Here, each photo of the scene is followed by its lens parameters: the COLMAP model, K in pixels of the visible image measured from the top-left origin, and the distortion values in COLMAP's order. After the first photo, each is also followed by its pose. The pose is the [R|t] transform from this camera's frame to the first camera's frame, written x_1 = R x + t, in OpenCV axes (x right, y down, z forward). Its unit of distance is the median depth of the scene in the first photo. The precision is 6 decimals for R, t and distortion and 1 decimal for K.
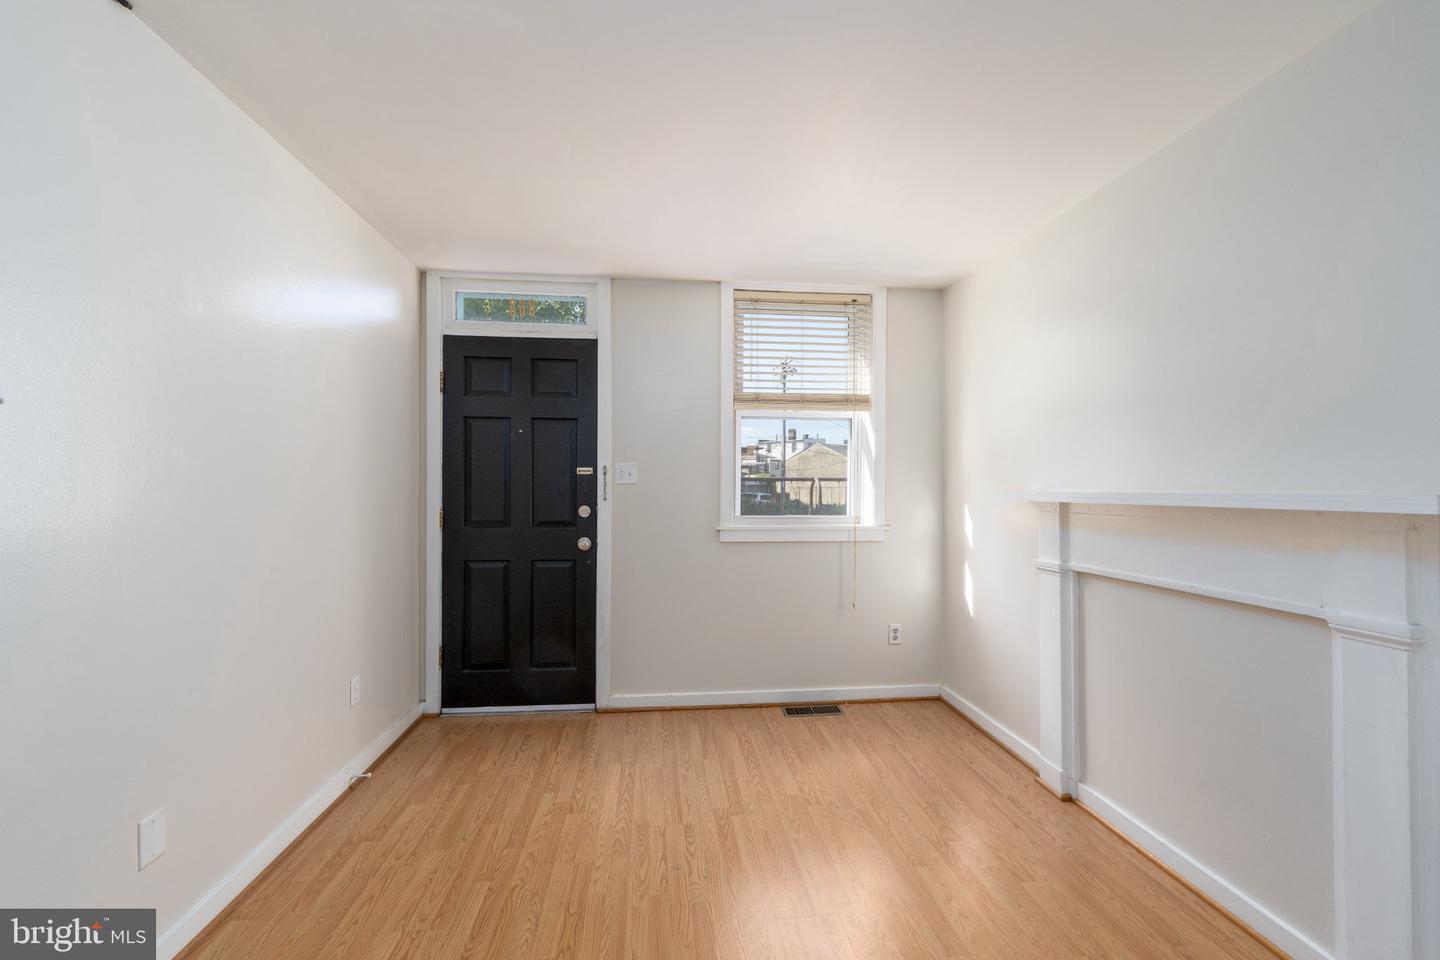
lens RADIAL K [[588.9, 0, 721.2], [0, 588.9, 483.9], [0, 0, 1]] dist [-0.000241, -0.000315]
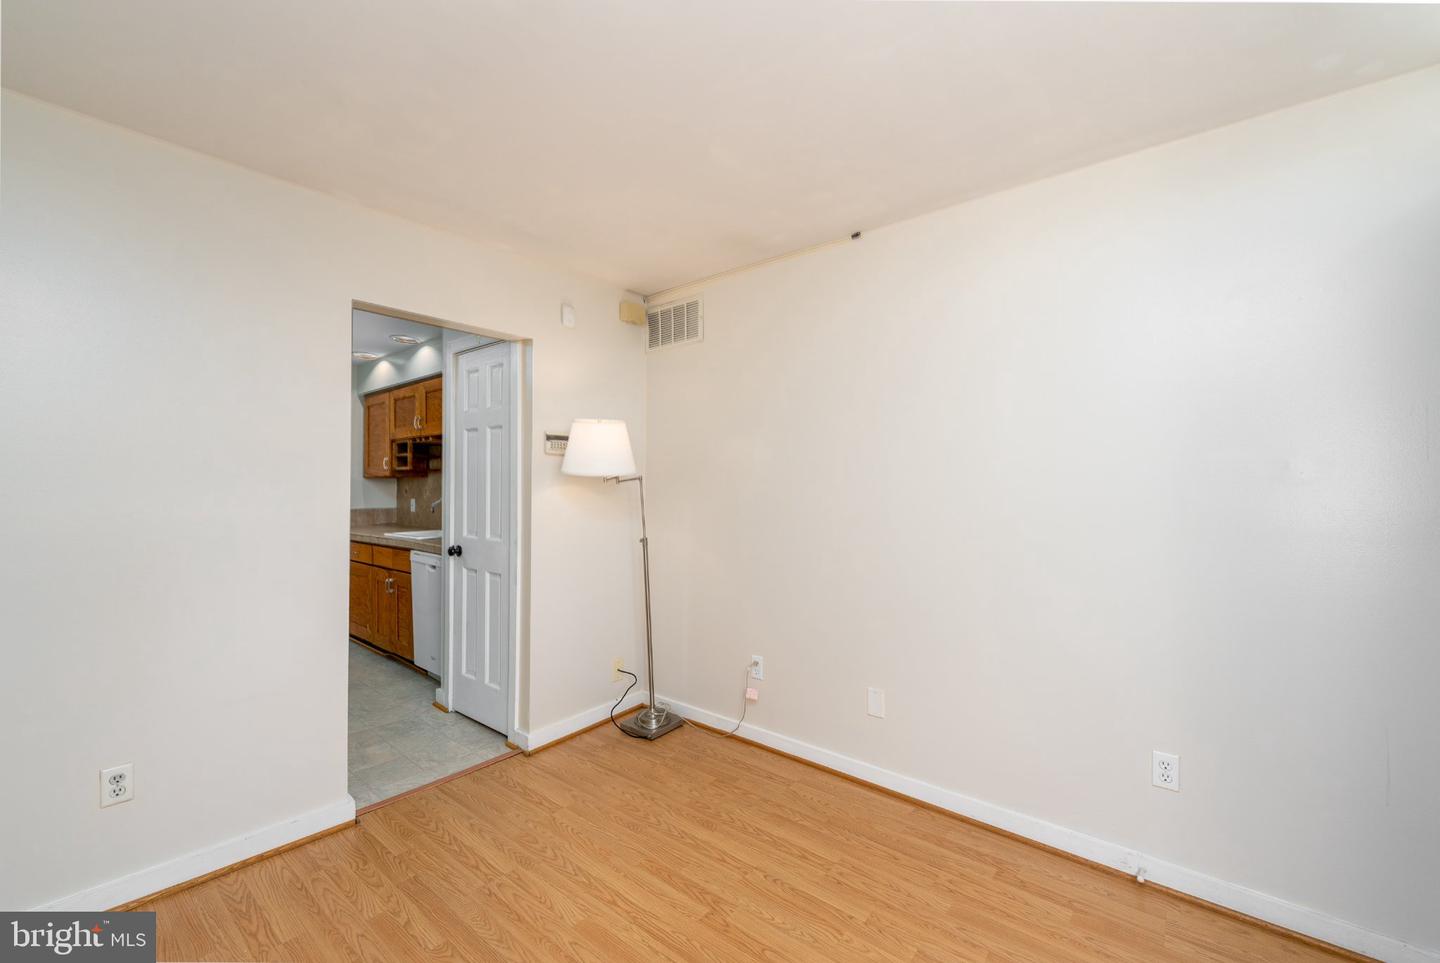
lens RADIAL K [[588.9, 0, 721.2], [0, 588.9, 485.4], [0, 0, 1]] dist [-0.000241, -0.000315]
pose [[-0.724513, -0.007917, -0.689215, 0.247679], [-0.005544, 0.999969, -0.005659, -0.006725], [0.689238, -0.000279, -0.724535, 0.891112]]
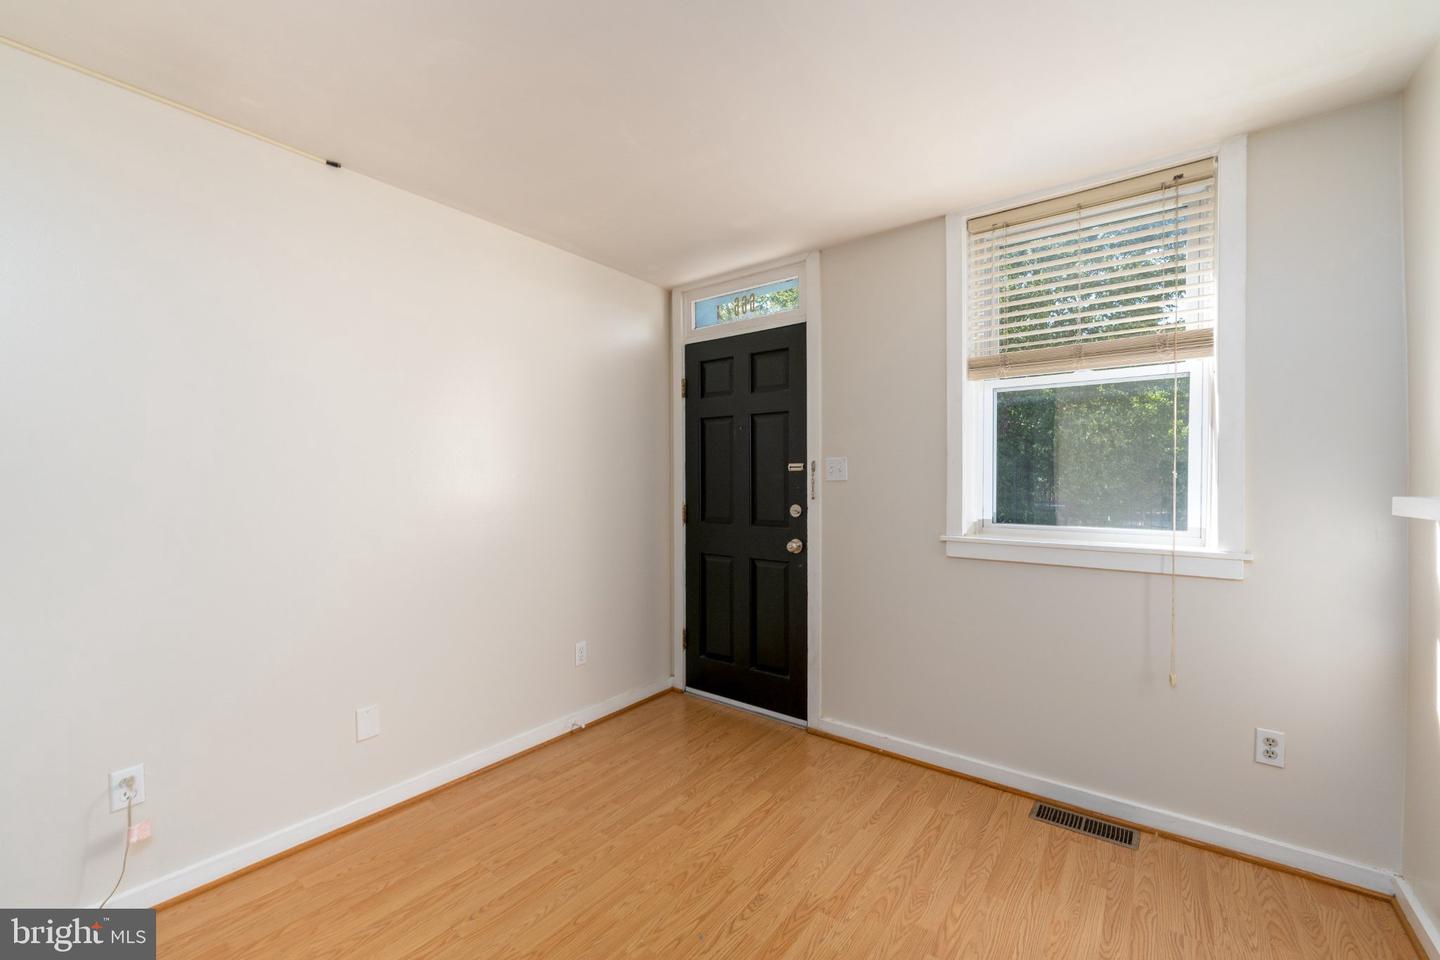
lens RADIAL K [[588.9, 0, 721.2], [0, 588.9, 483.9], [0, 0, 1]] dist [-0.000241, -0.000315]
pose [[0.724779, 0.001306, -0.688981, 0.323016], [0.004851, 0.999964, 0.006999, -0.002754], [0.688965, -0.008416, 0.724746, 0.251549]]
